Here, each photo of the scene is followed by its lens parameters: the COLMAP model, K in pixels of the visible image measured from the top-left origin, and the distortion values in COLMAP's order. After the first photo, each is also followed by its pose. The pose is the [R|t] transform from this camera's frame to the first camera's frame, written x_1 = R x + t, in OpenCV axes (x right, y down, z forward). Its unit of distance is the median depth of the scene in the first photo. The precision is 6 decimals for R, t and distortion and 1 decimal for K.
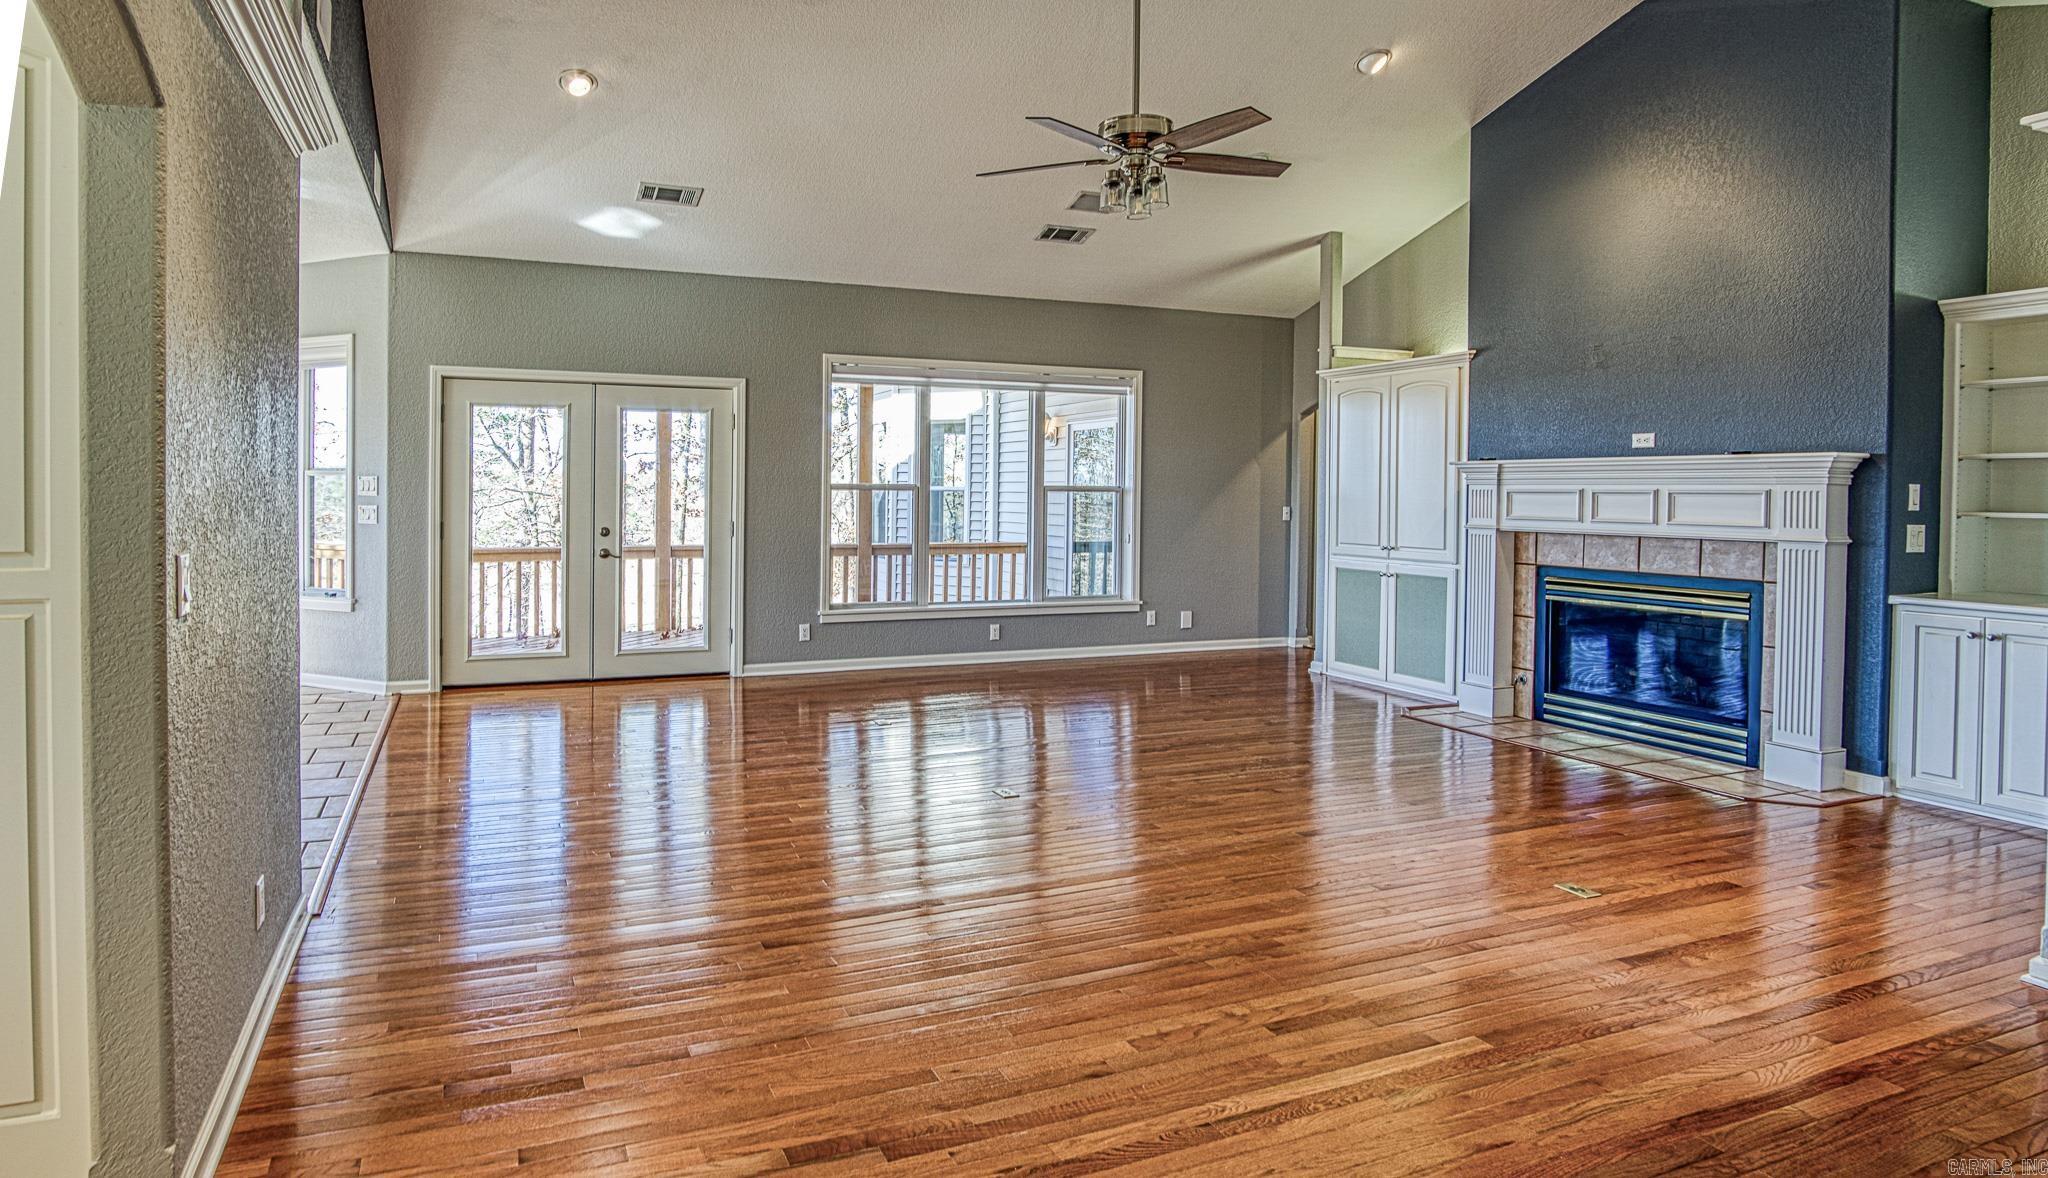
lens RADIAL K [[1076.4, 0, 899.8], [0, 1076.4, 538.1], [0, 0, 1]] dist [-0.032259, 0.004127]
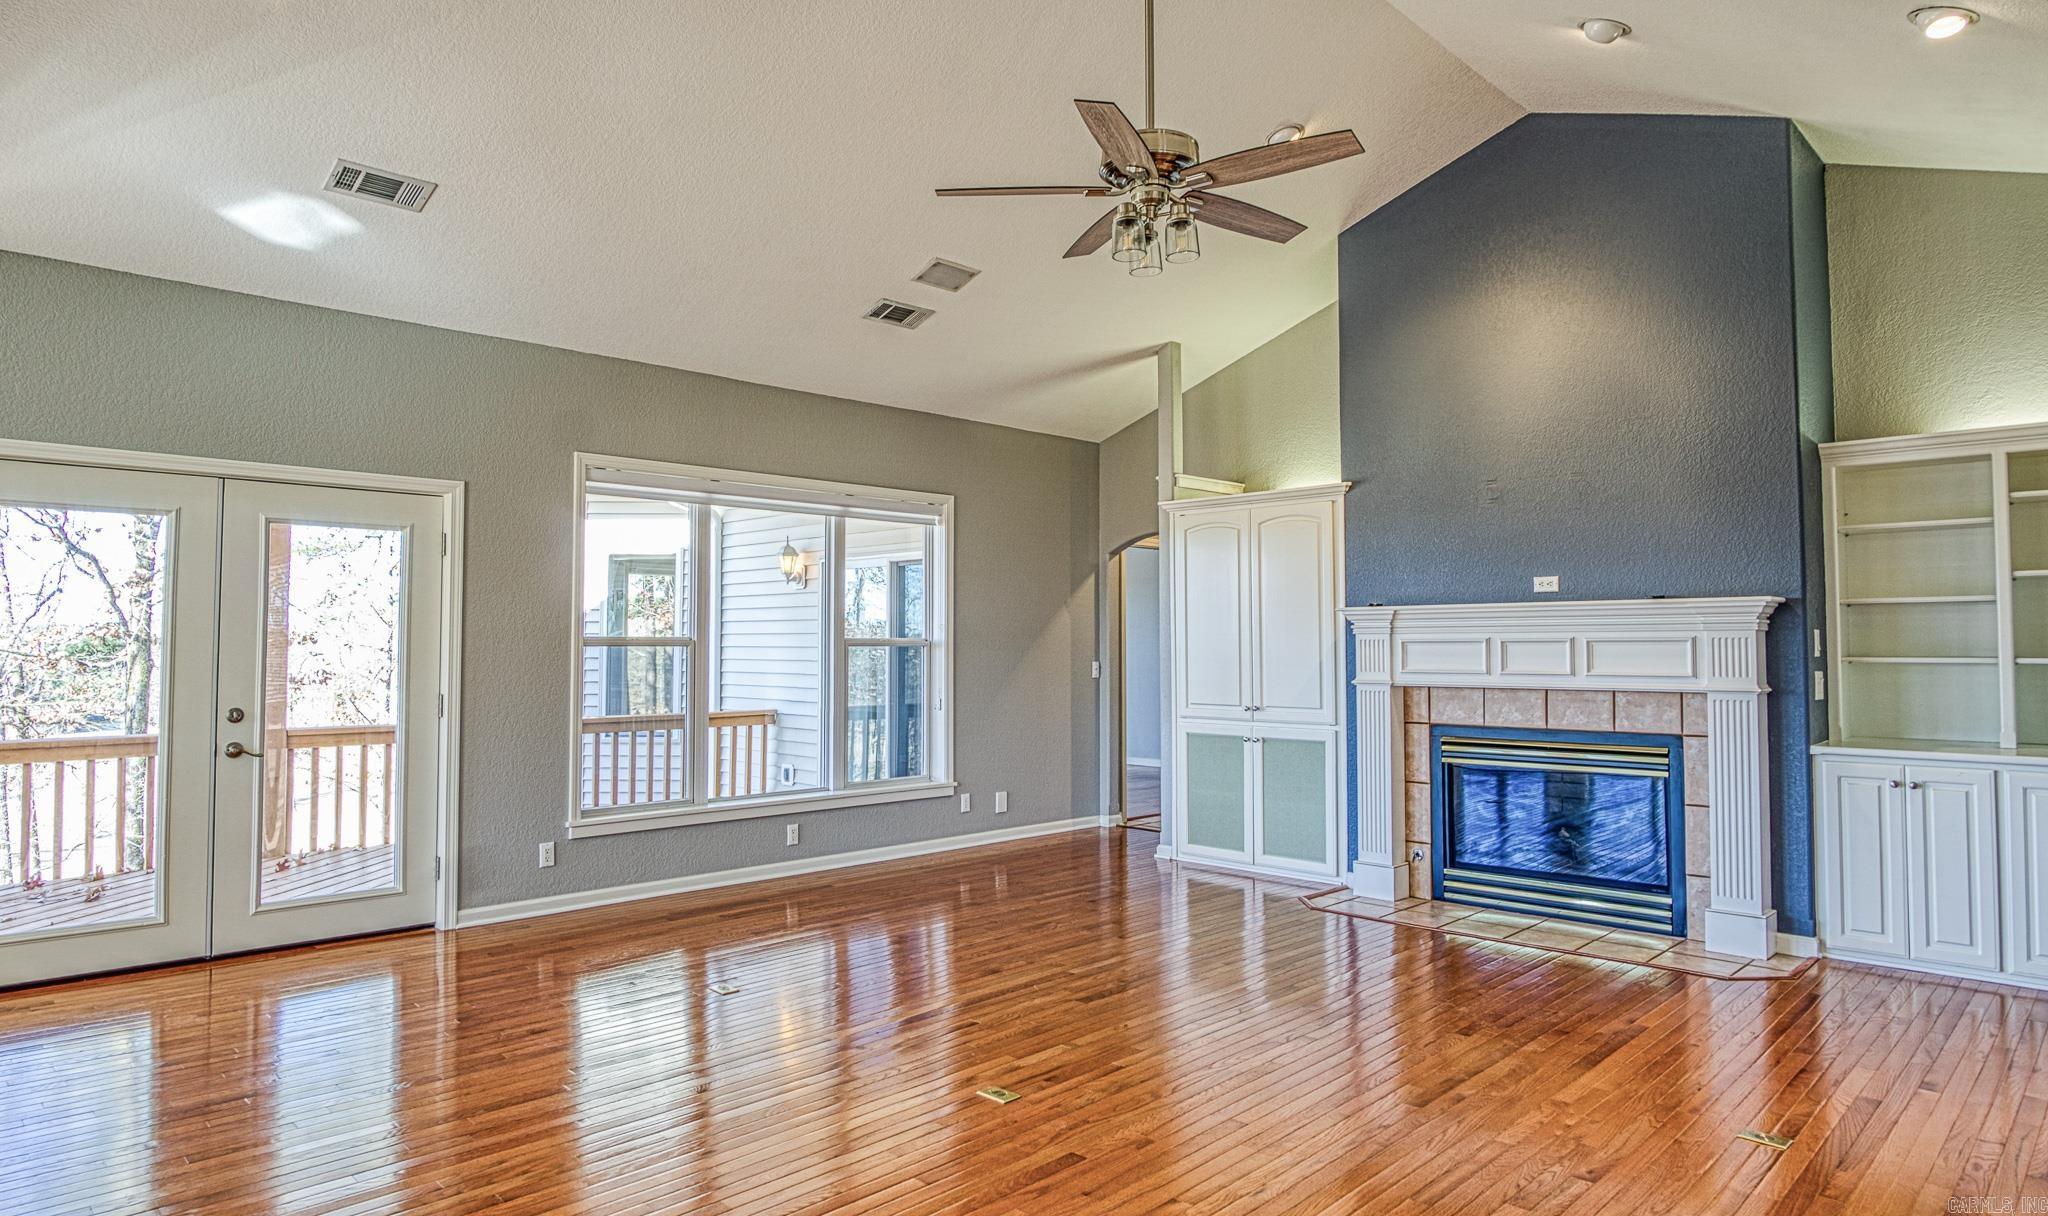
lens RADIAL K [[1241.0, 0, 980.9], [0, 1241.0, 621.9], [0, 0, 1]] dist [-0.032768, 0.001053]
pose [[0.931100, -0.000464, 0.364764, -0.126406], [0.023393, 0.998017, -0.058443, -0.007995], [-0.364013, 0.062949, 0.929264, 0.173474]]
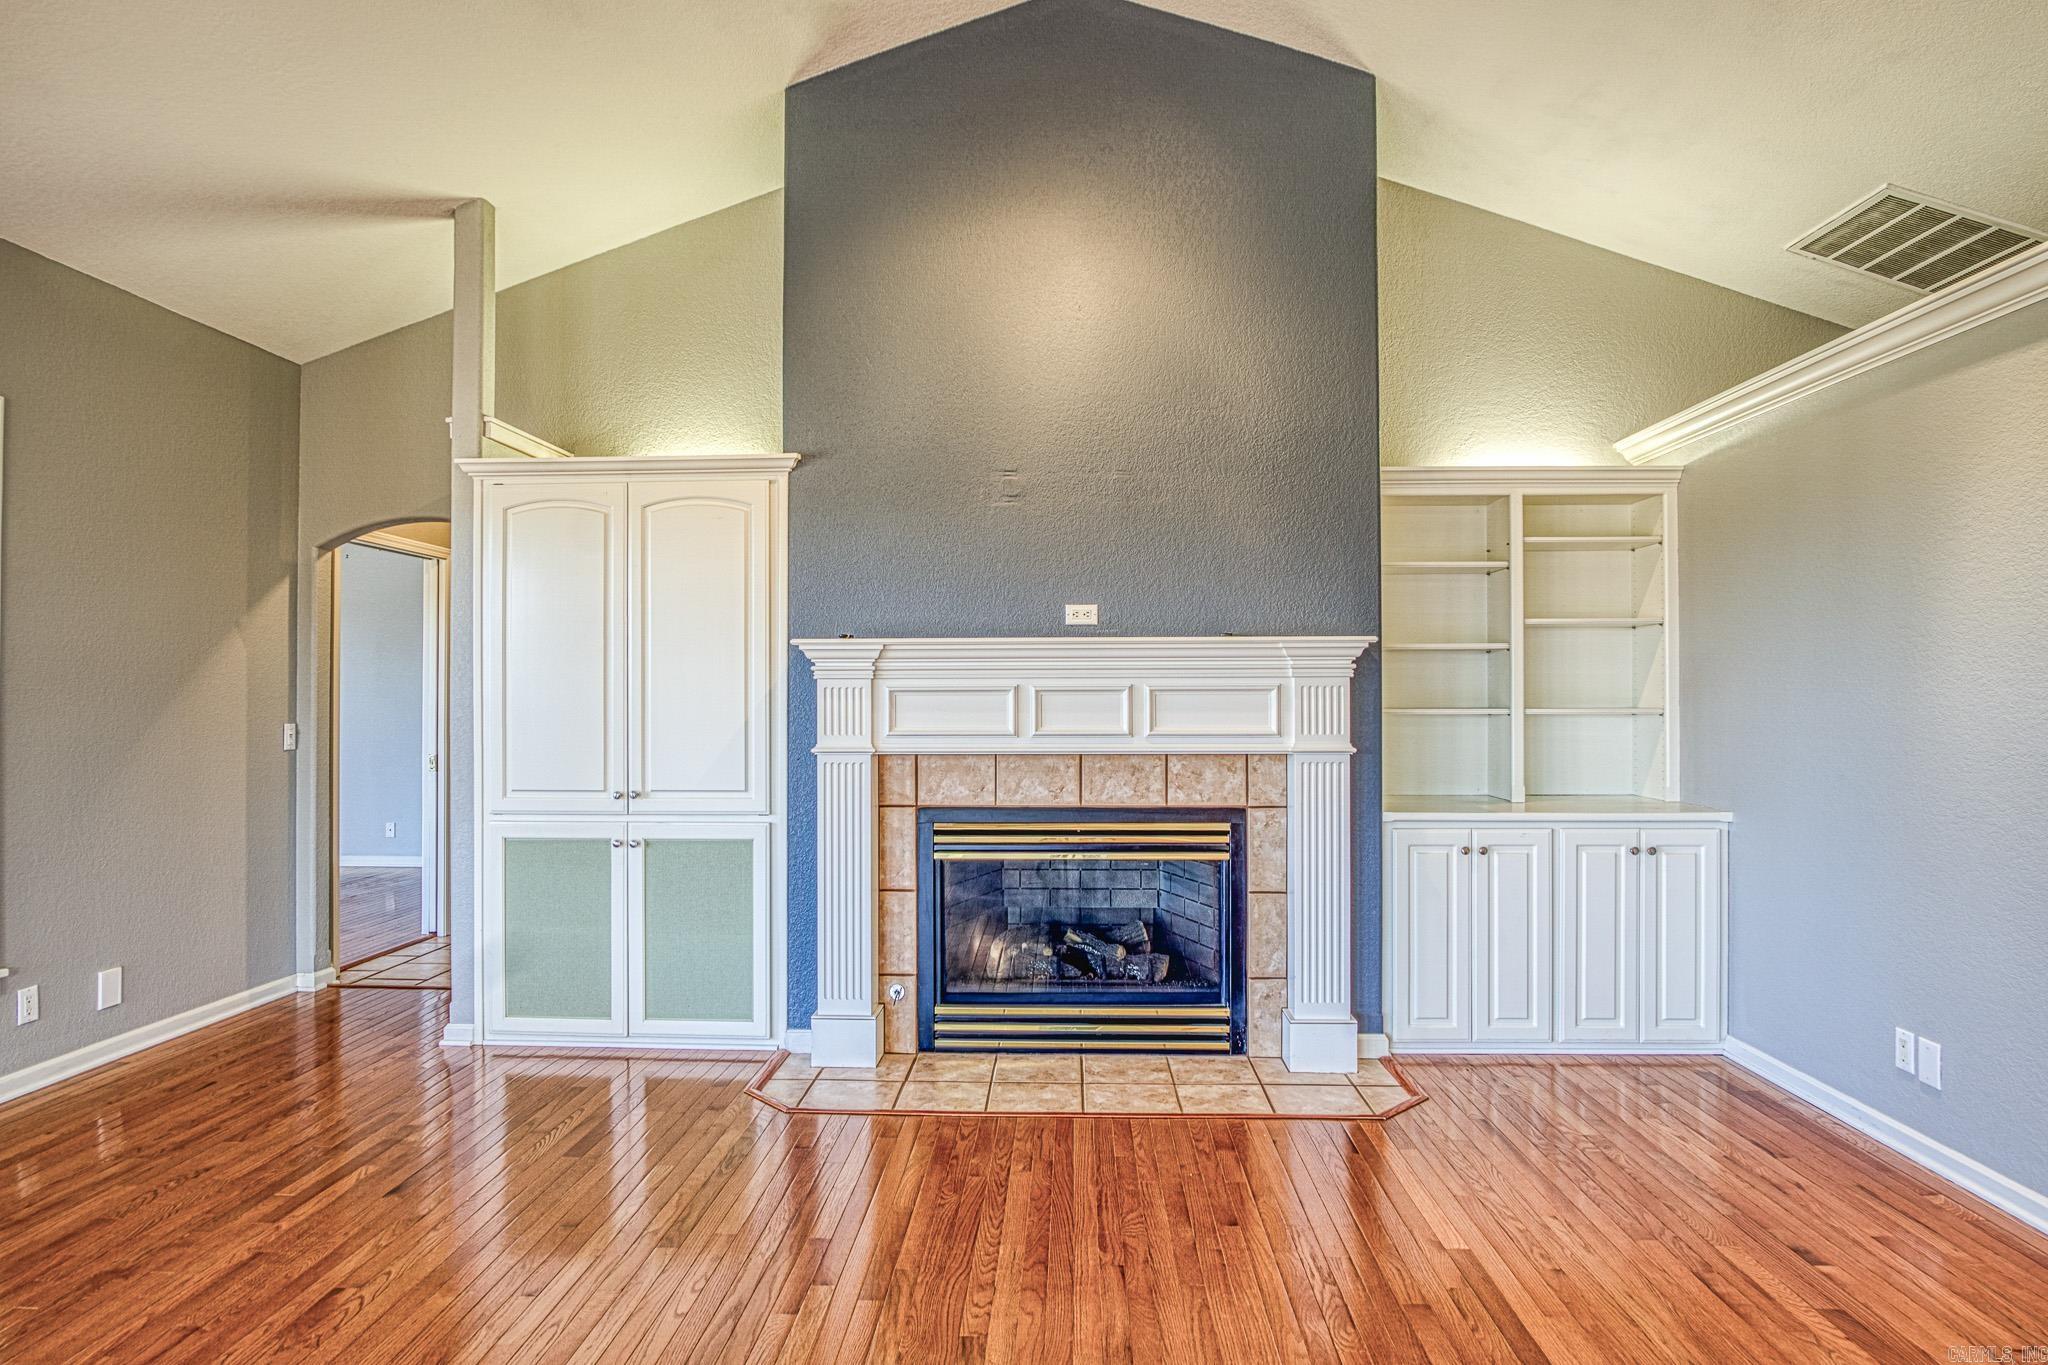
lens RADIAL K [[1162.8, 0, 1035.7], [0, 1162.8, 691.9], [0, 0, 1]] dist [-0.031663, 0.007734]
pose [[0.411441, -0.003464, 0.911430, 0.000366], [0.045626, 0.998817, -0.016801, -0.027547], [-0.910293, 0.048497, 0.411113, 0.649784]]
